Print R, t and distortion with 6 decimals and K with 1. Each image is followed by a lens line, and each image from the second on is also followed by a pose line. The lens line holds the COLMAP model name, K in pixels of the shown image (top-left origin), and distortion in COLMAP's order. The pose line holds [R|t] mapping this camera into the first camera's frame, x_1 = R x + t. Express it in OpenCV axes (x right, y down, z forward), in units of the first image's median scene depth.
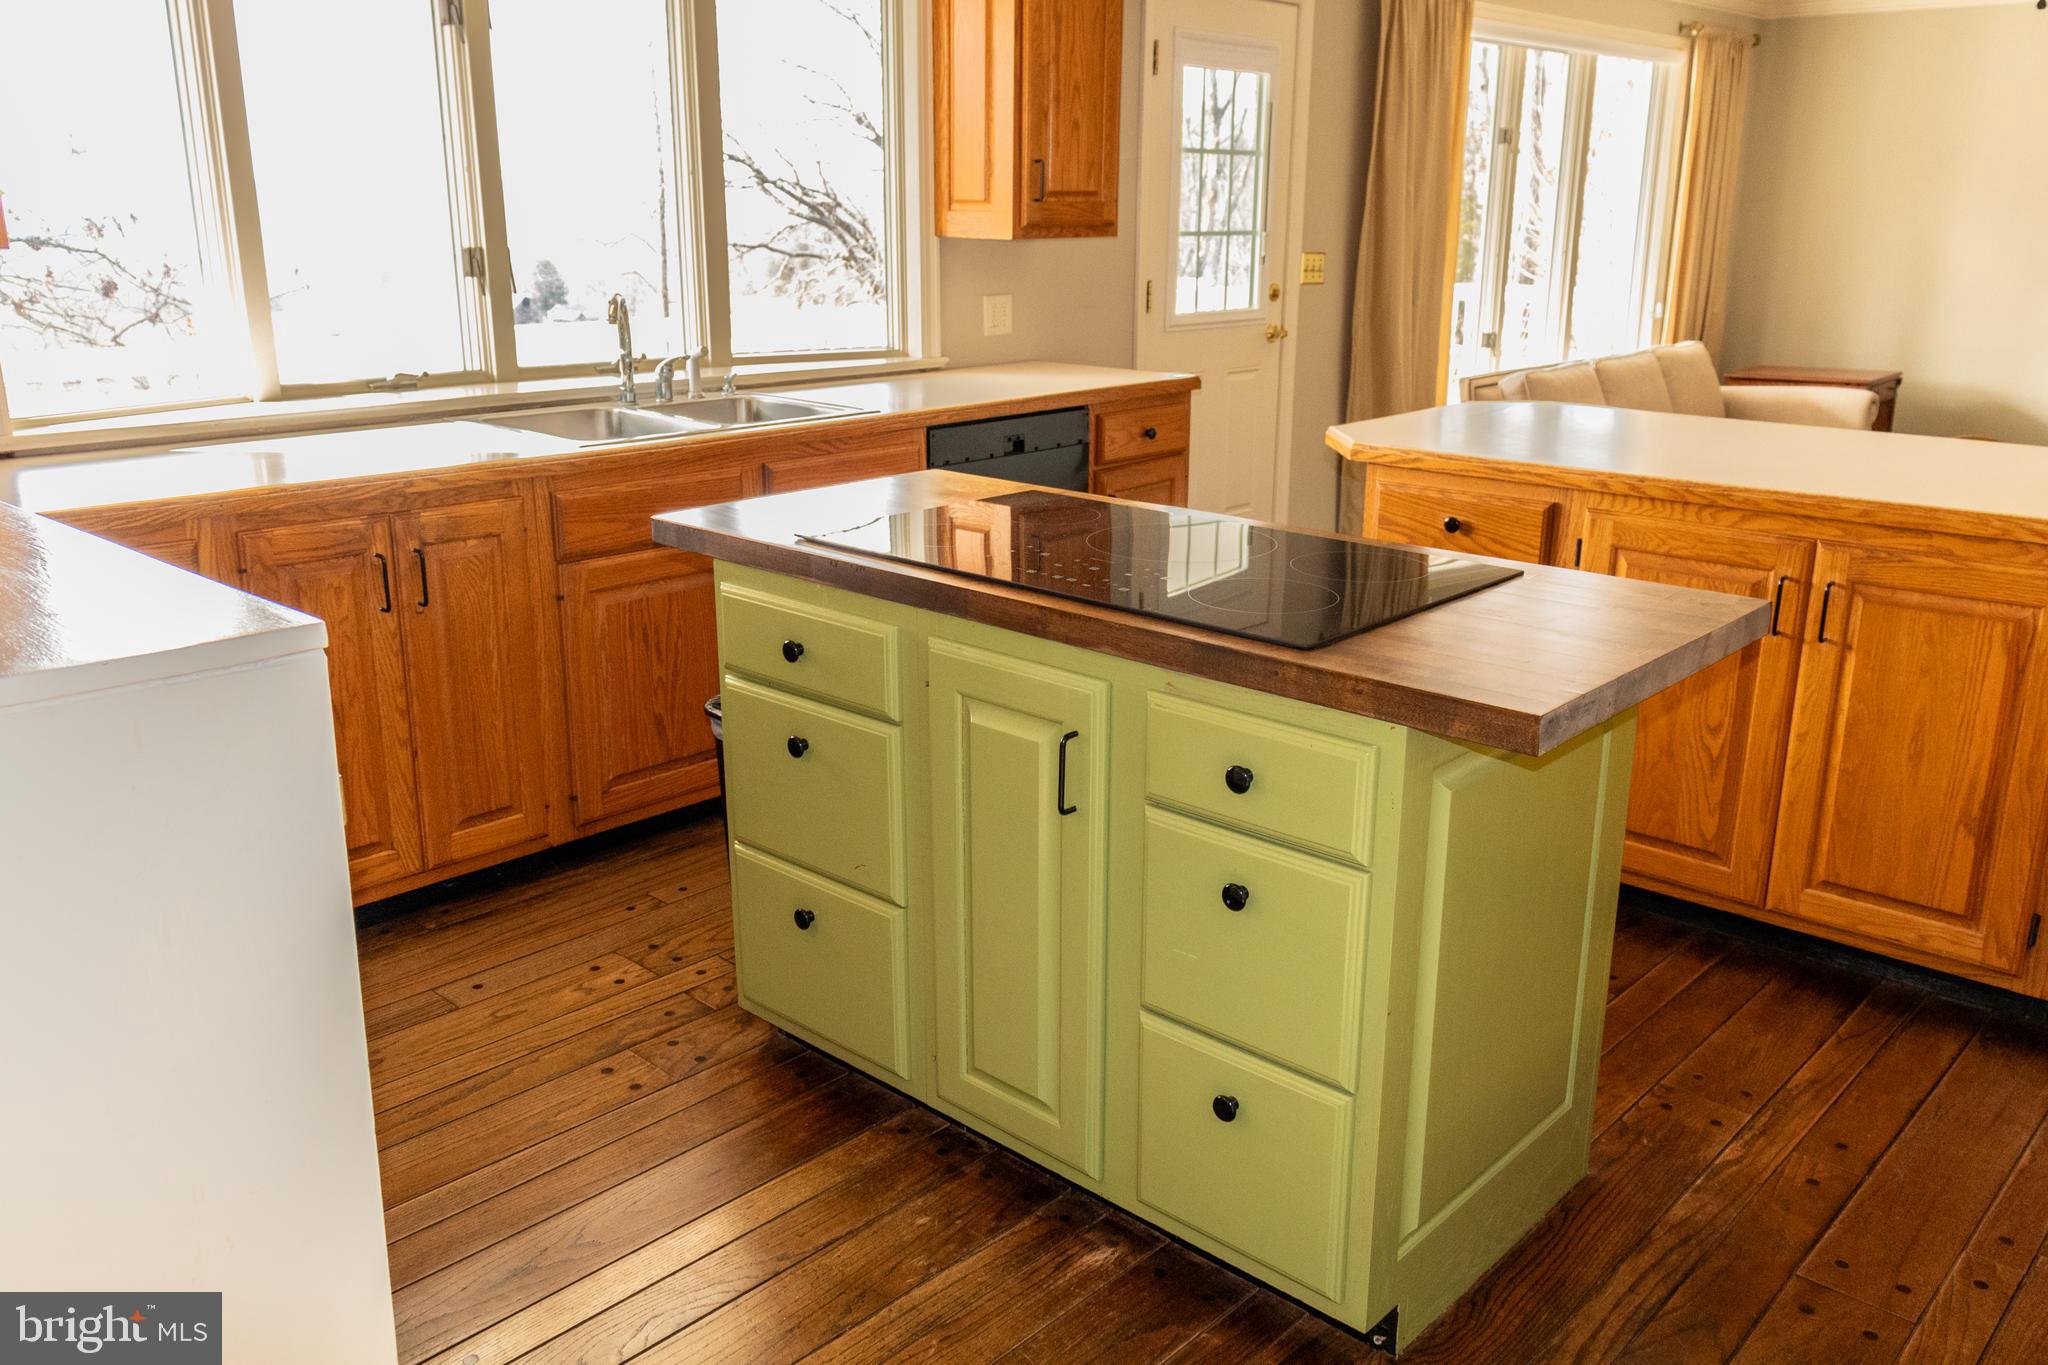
lens RADIAL K [[1638.5, 0, 1024.7], [0, 1638.5, 694.3], [0, 0, 1]] dist [0.005168, -0.004469]
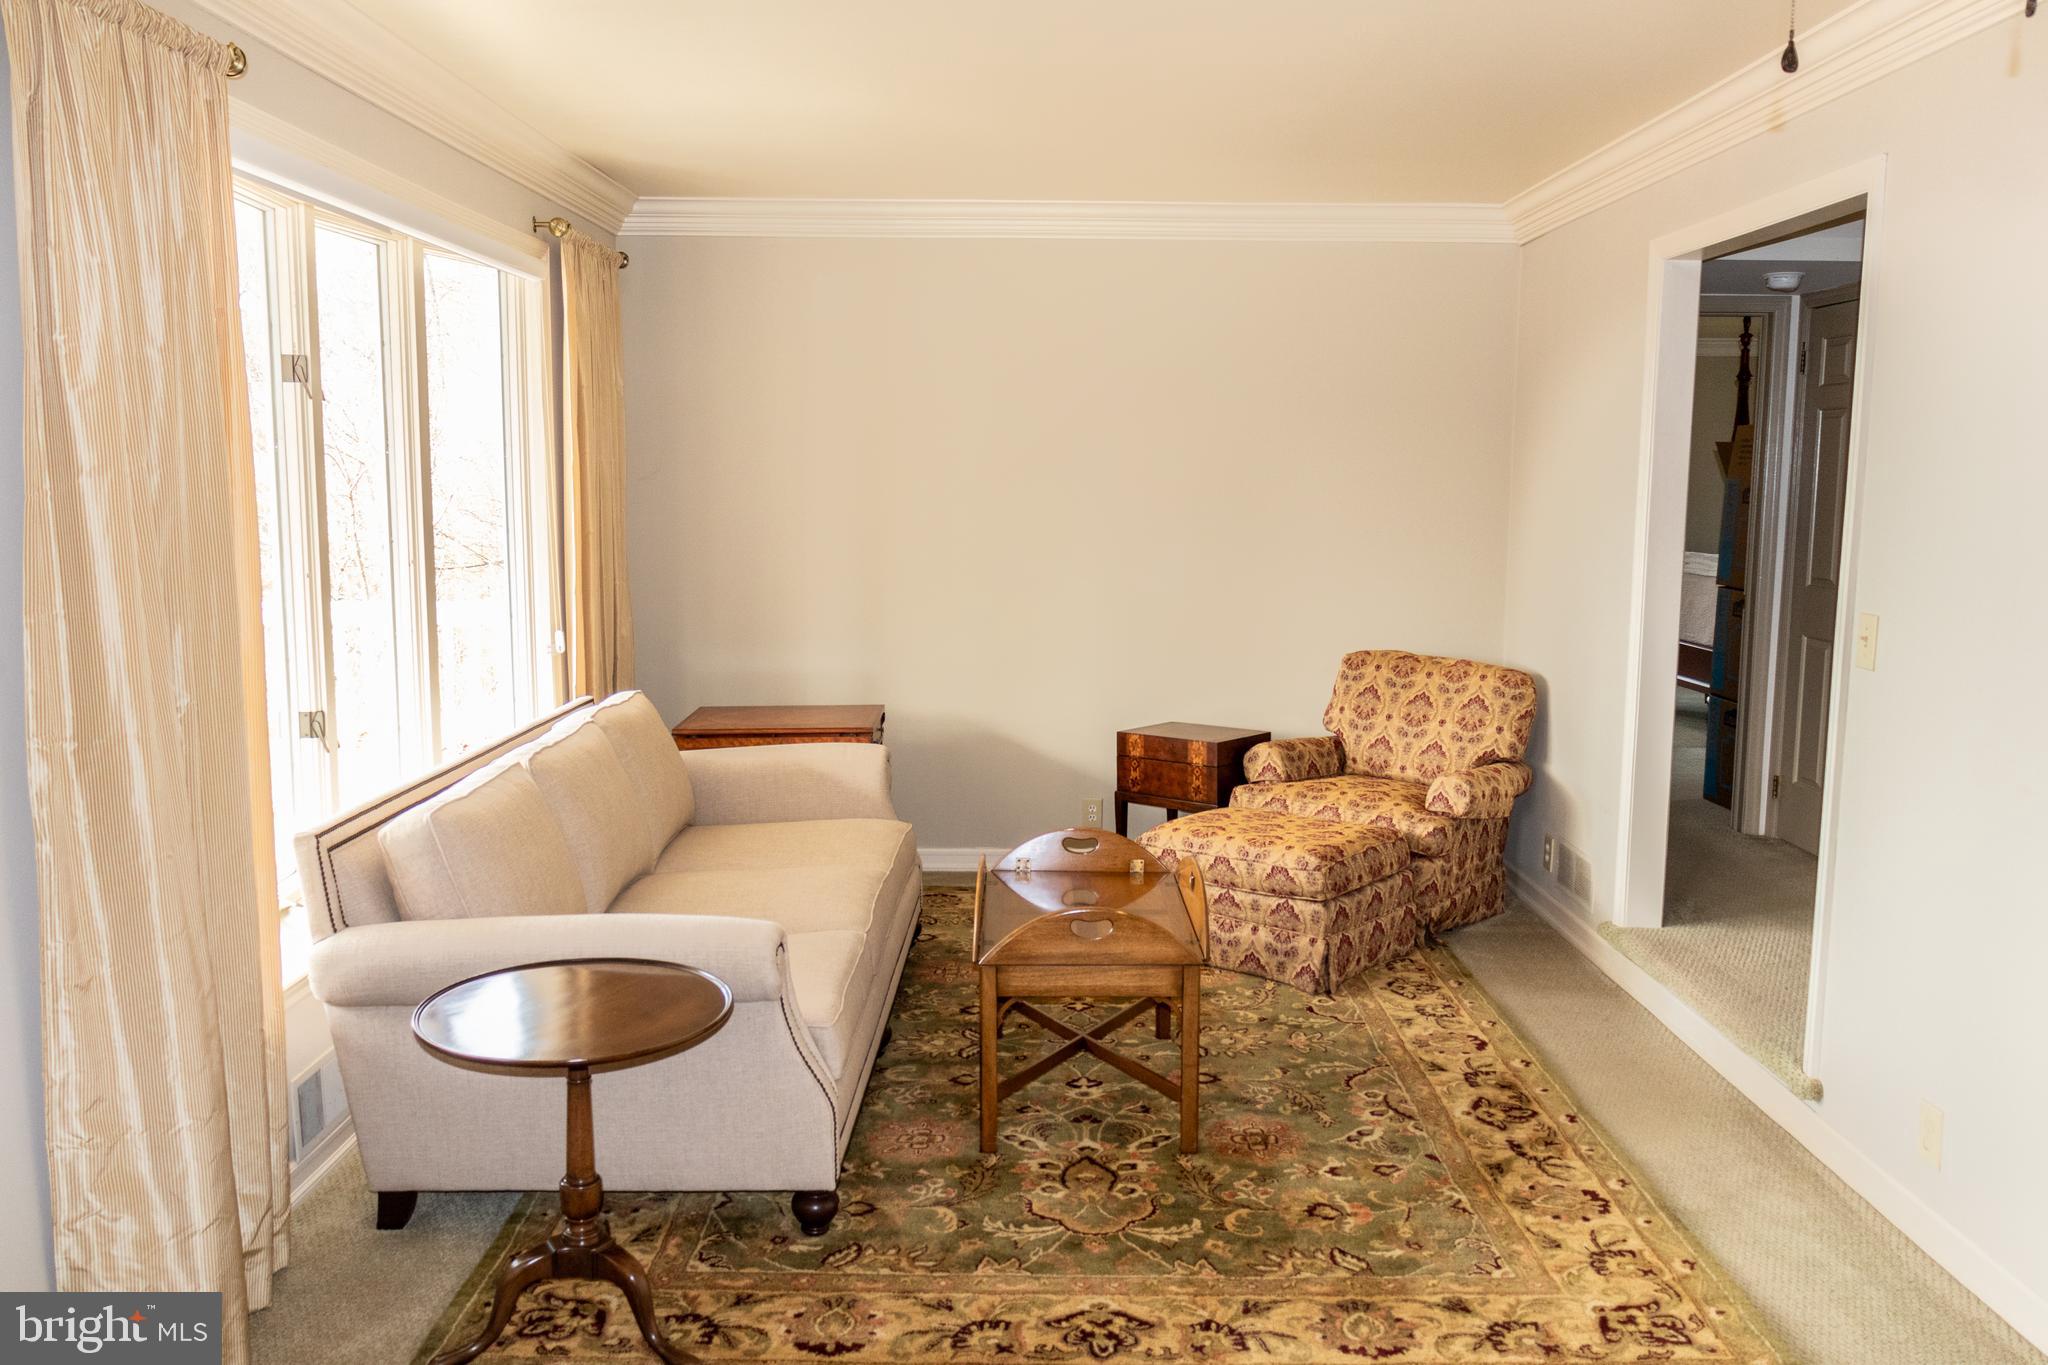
lens RADIAL K [[1682.6, 0, 1024.3], [0, 1682.6, 705.7], [0, 0, 1]] dist [-0.167379, 0.160986]
pose [[0.742477, -0.087845, 0.664087, 0.232387], [0.187992, 0.978849, -0.080702, -0.323442], [-0.642952, 0.184762, 0.743287, 1.062834]]
